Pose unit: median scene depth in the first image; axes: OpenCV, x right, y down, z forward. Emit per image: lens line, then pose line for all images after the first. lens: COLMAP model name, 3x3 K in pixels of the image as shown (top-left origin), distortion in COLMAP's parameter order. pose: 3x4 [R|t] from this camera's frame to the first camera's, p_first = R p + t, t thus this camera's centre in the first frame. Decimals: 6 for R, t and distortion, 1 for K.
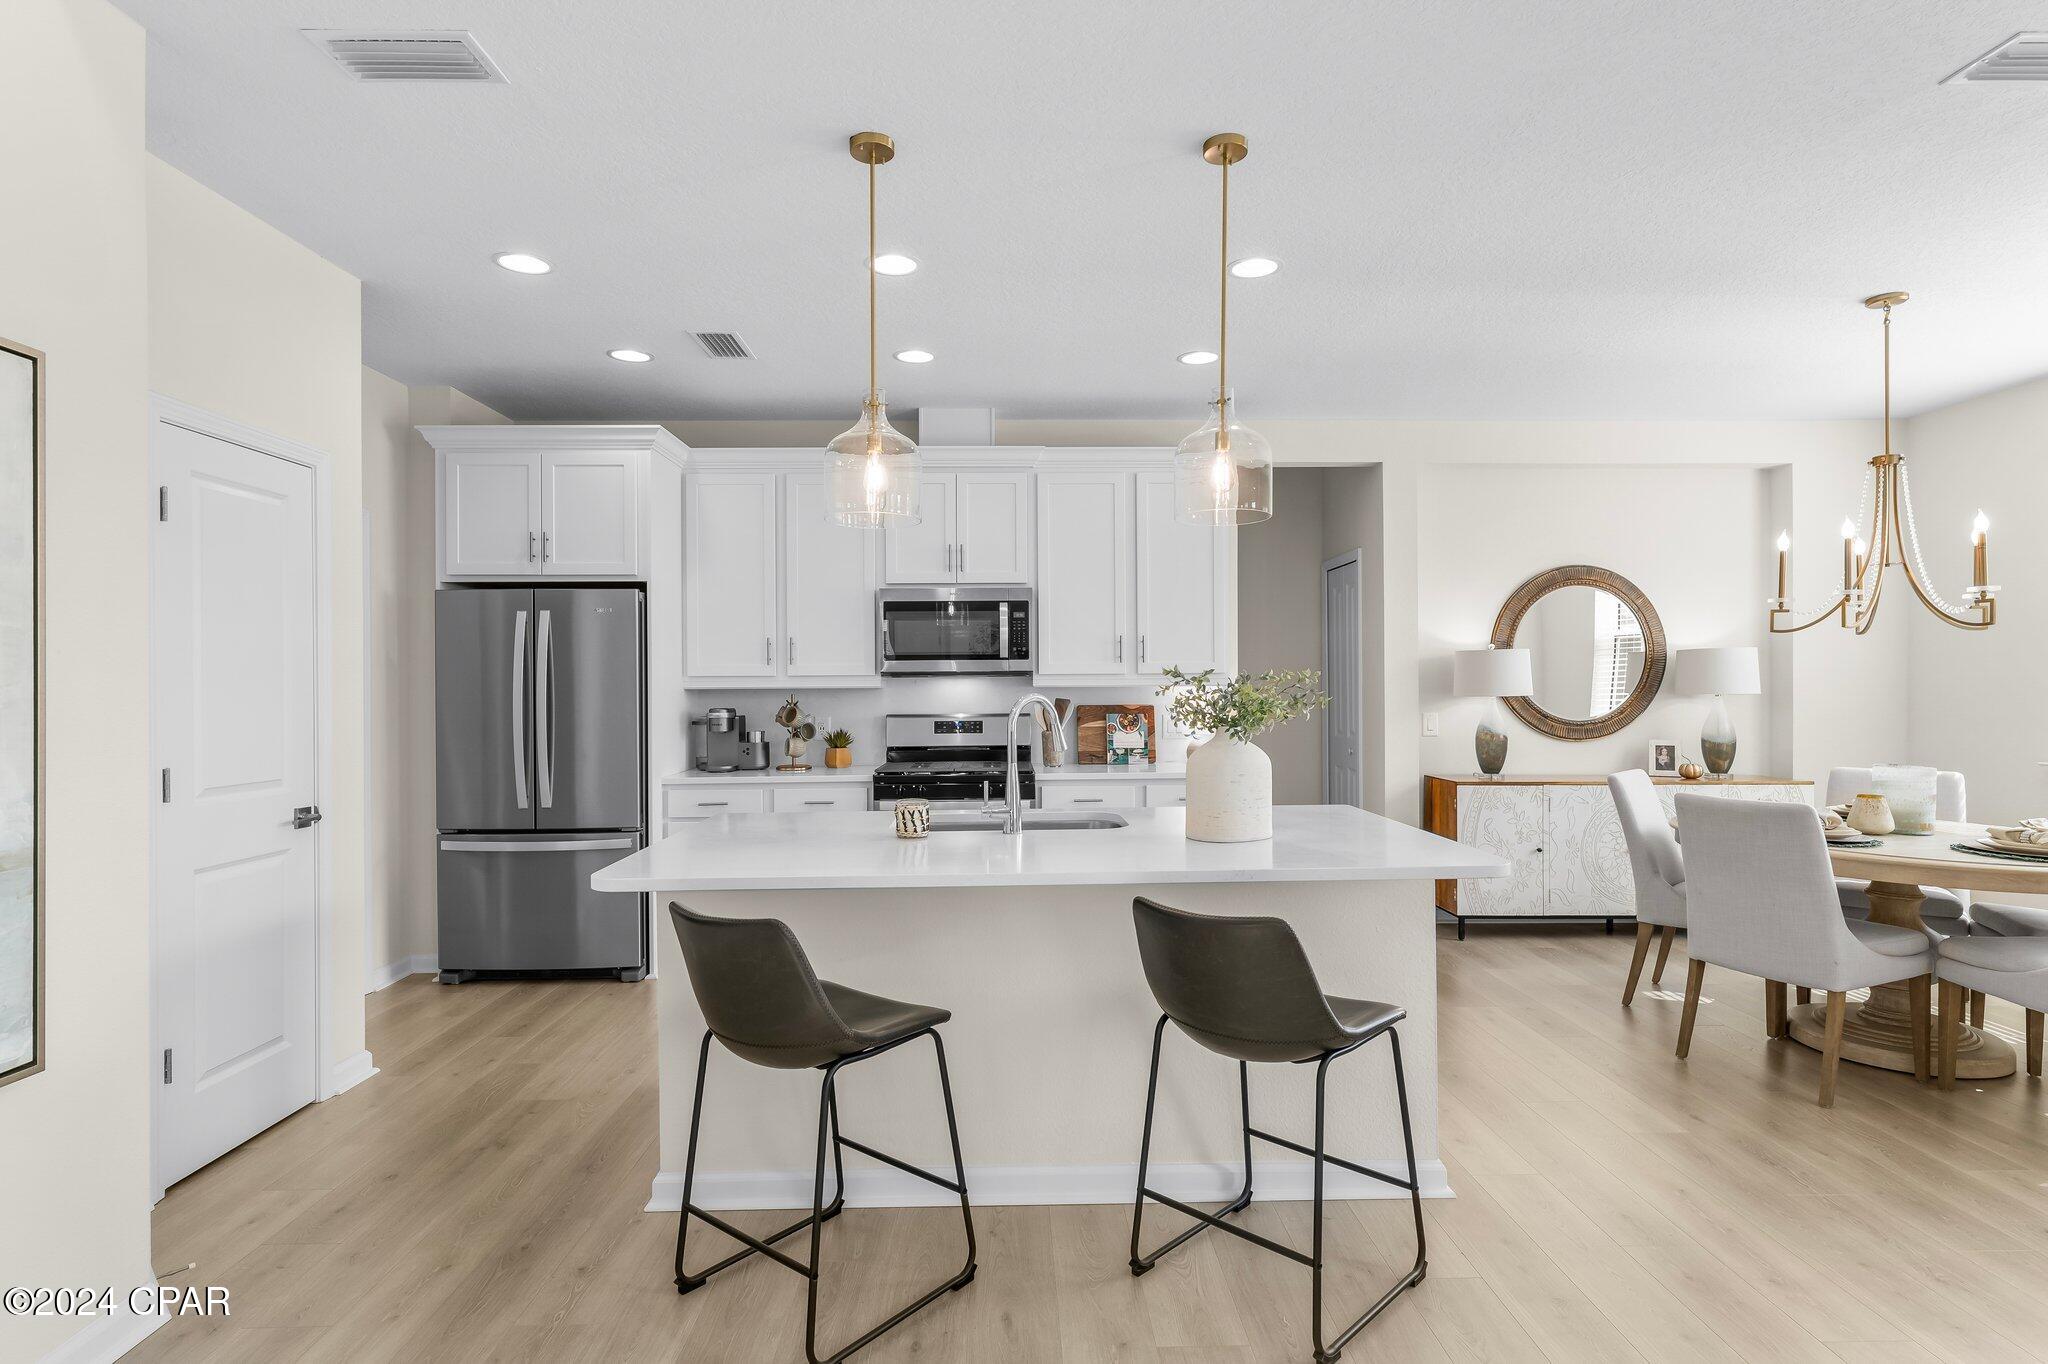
lens RADIAL K [[1025.4, 0, 1041.7], [0, 1025.4, 685.6], [0, 0, 1]] dist [0.002947, 0.001637]
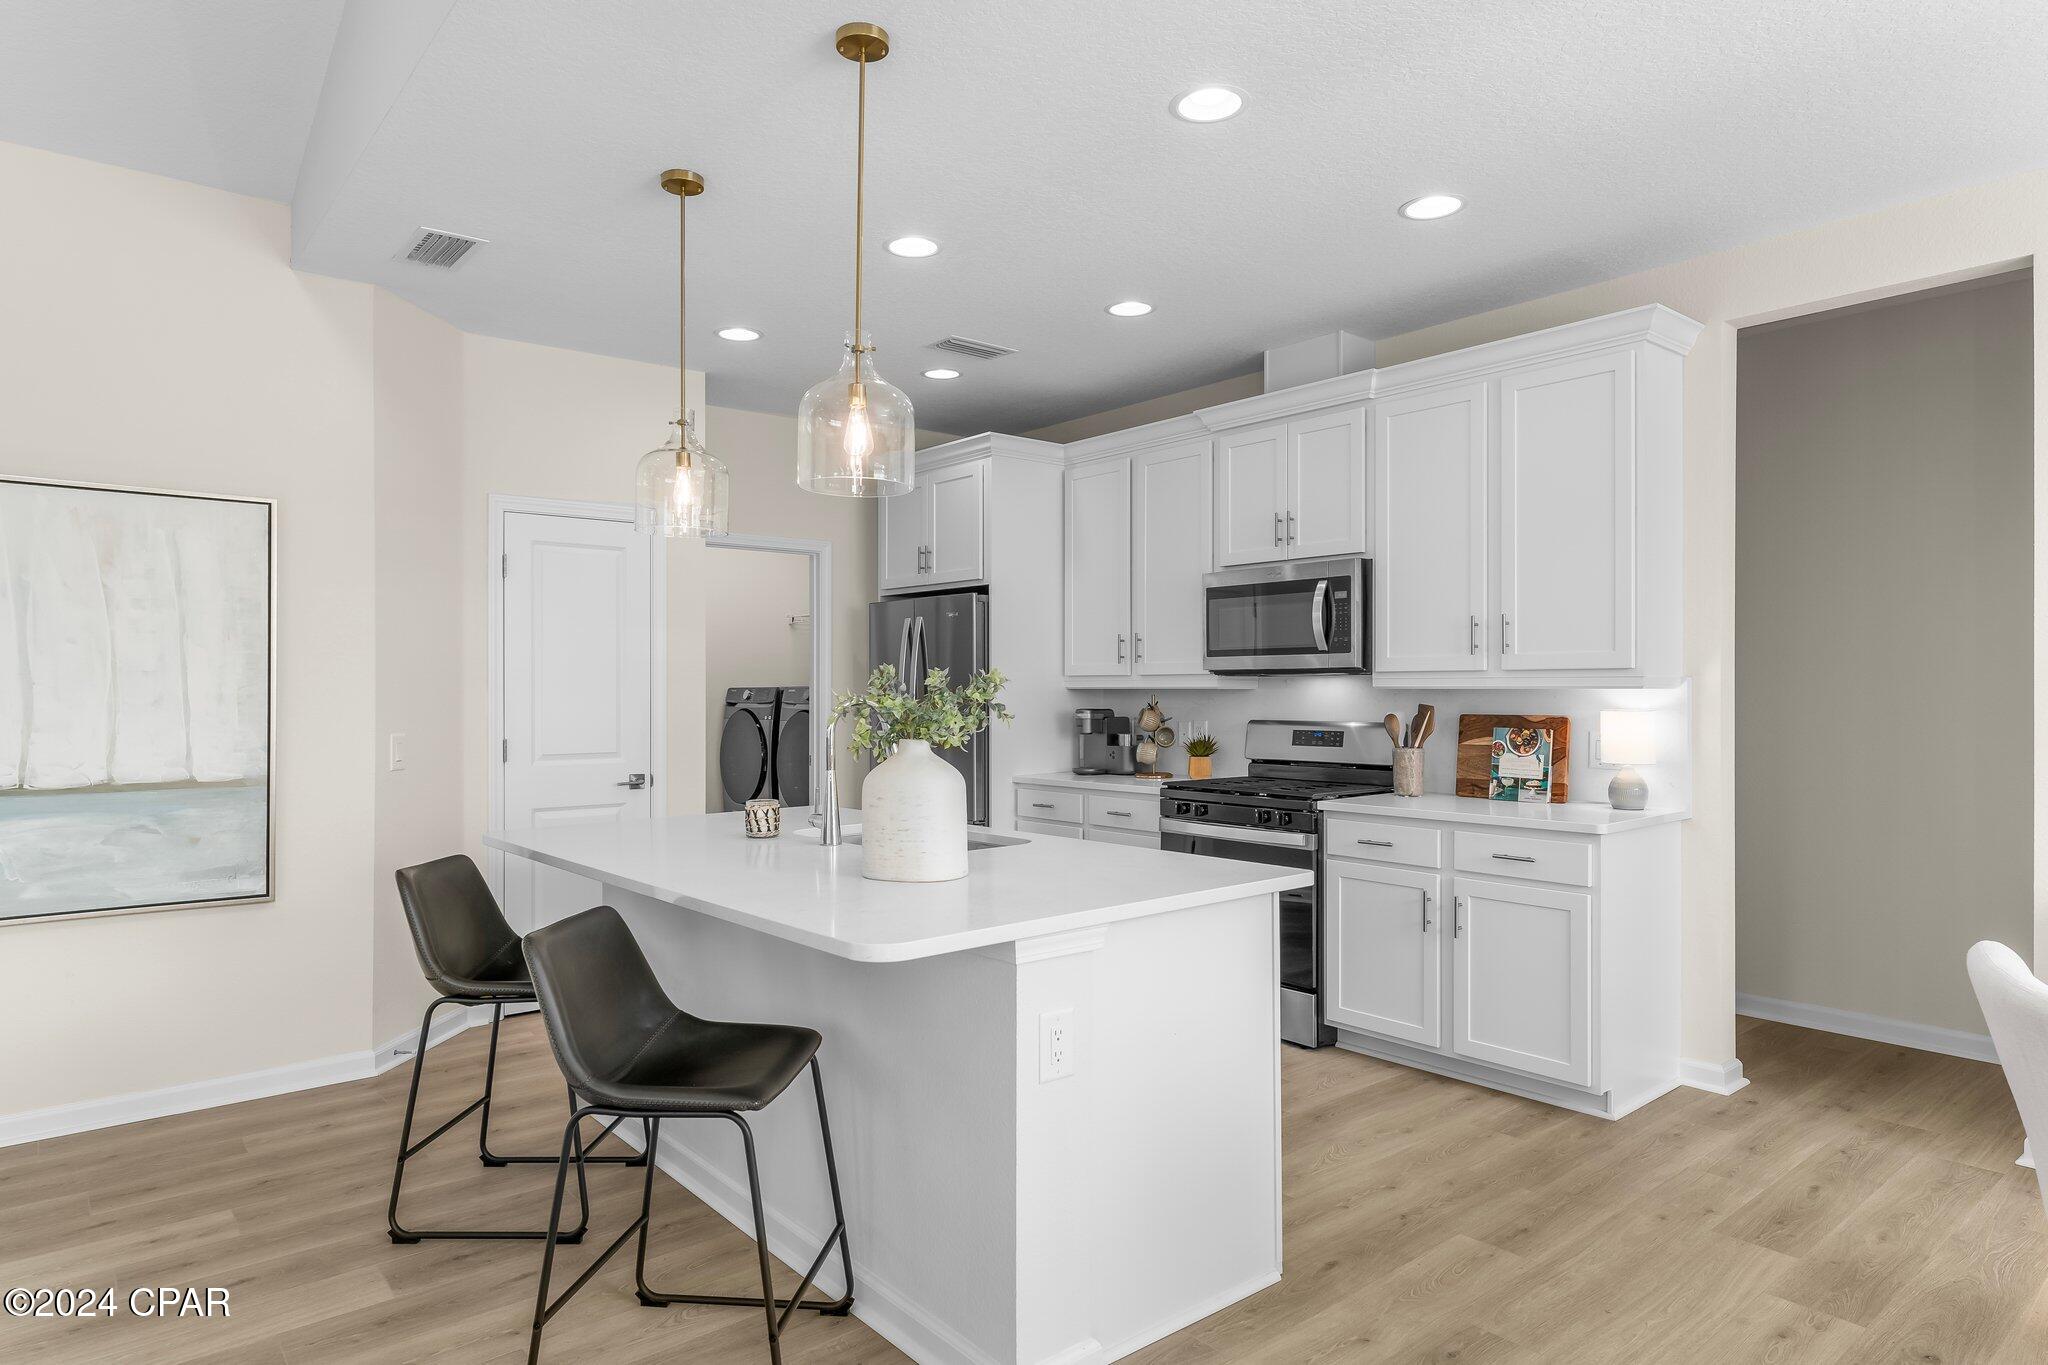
lens RADIAL K [[1215.9, 0, 1053.7], [0, 1215.9, 676.8], [0, 0, 1]] dist [0.003528, -0.000878]
pose [[0.630428, -0.001289, -0.776247, 0.546025], [-0.001404, 0.999995, -0.002801, -0.004550], [0.776246, 0.002856, 0.630423, 0.252067]]
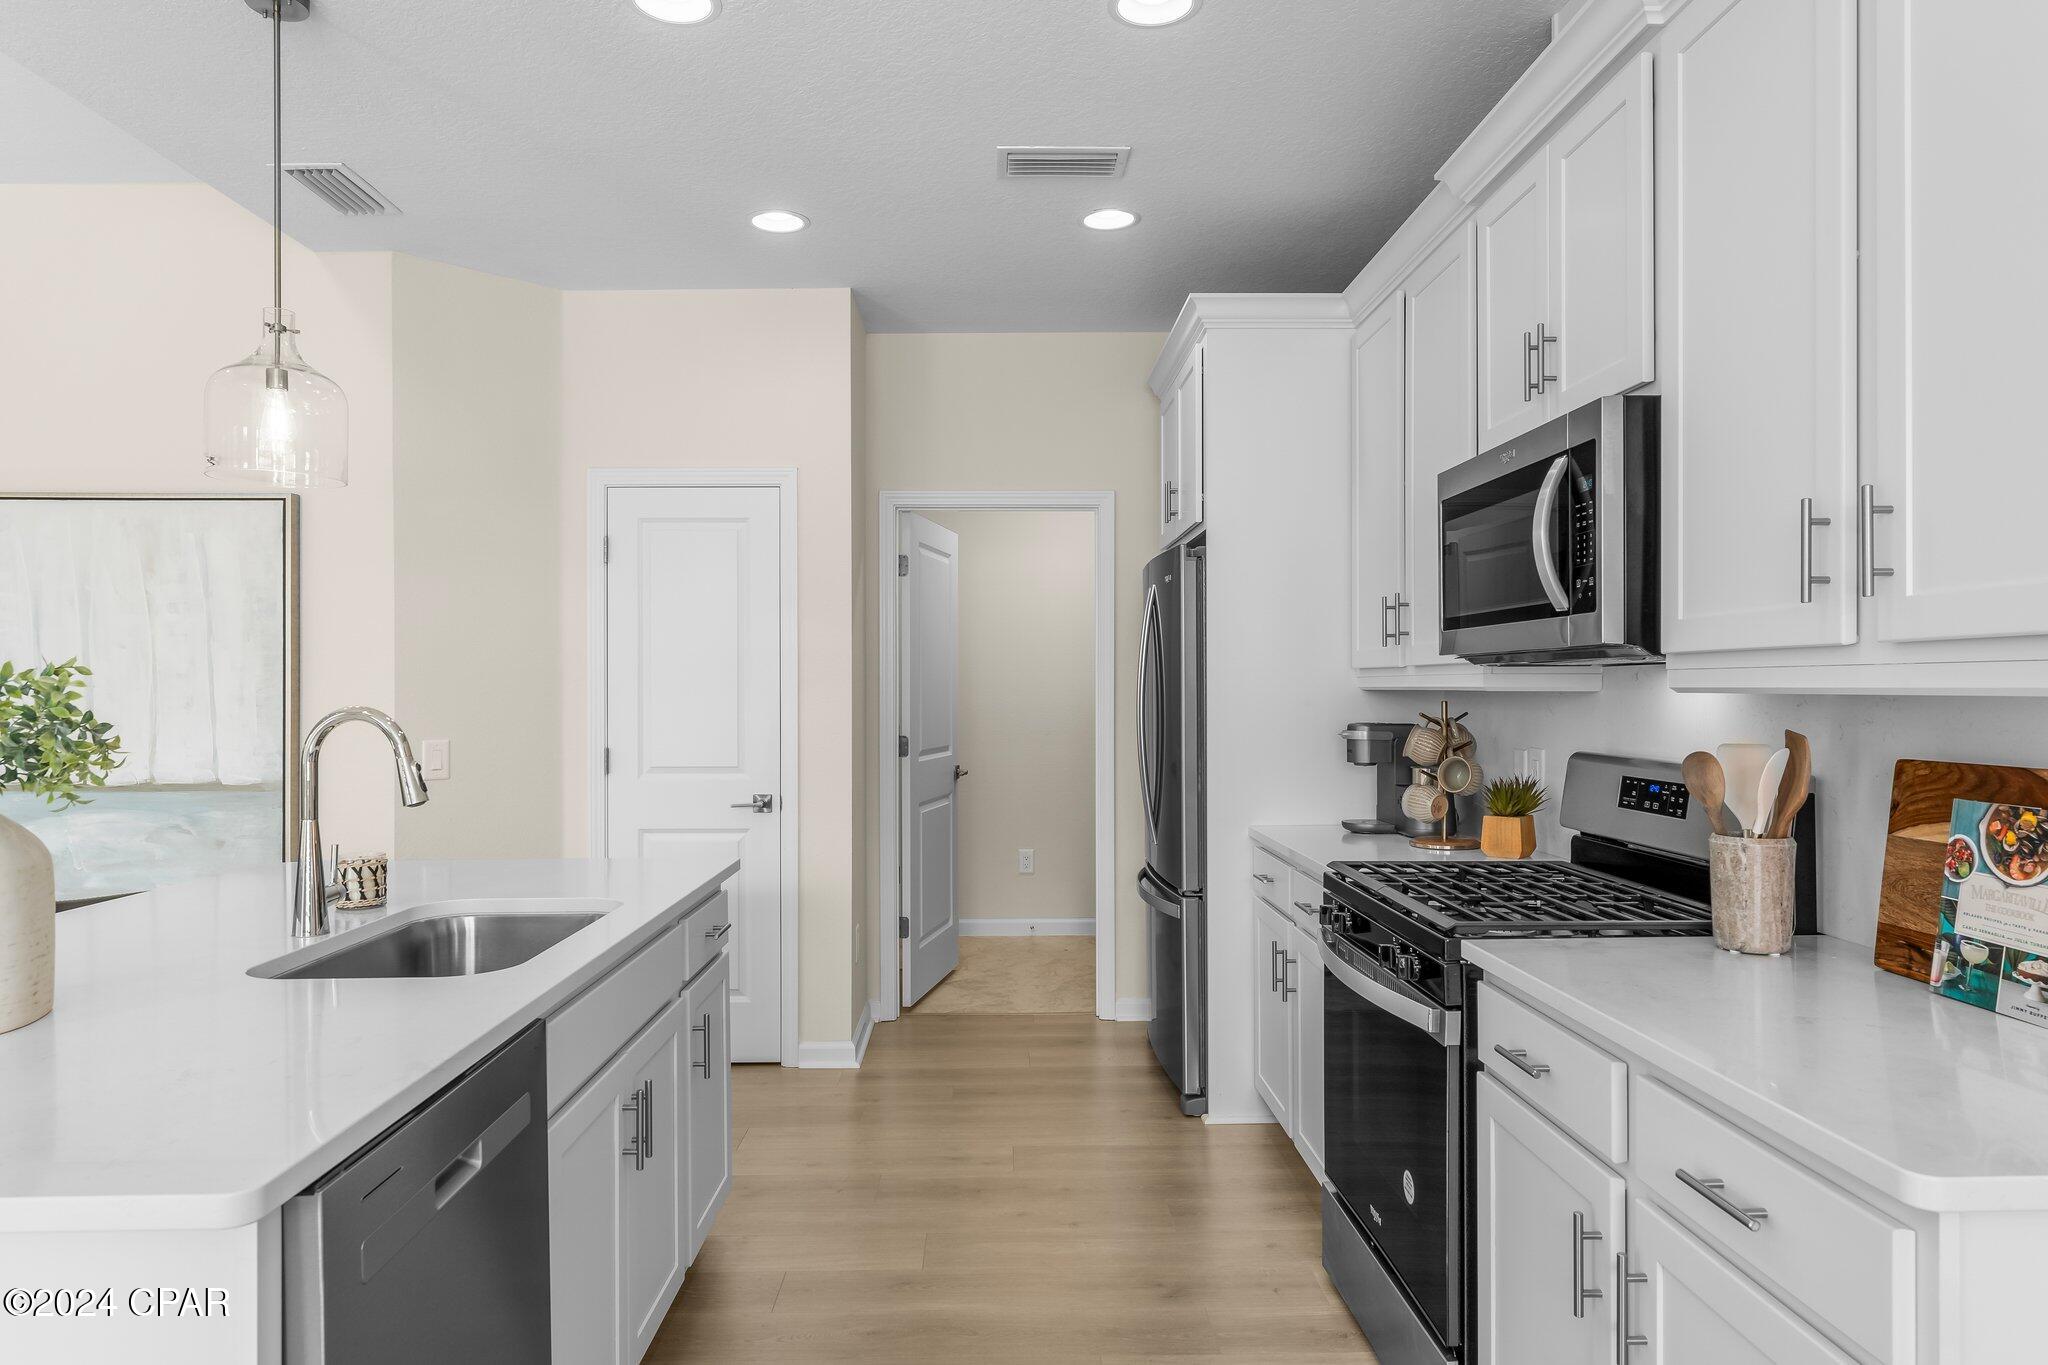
lens RADIAL K [[1278.8, 0, 1031.4], [0, 1278.8, 679.0], [0, 0, 1]] dist [-0.003086, -0.000980]
pose [[-0.015726, 0.001351, -0.999875, 0.409304], [0.005047, 0.999986, 0.001272, -0.004440], [0.999864, -0.005026, -0.015733, 0.809555]]
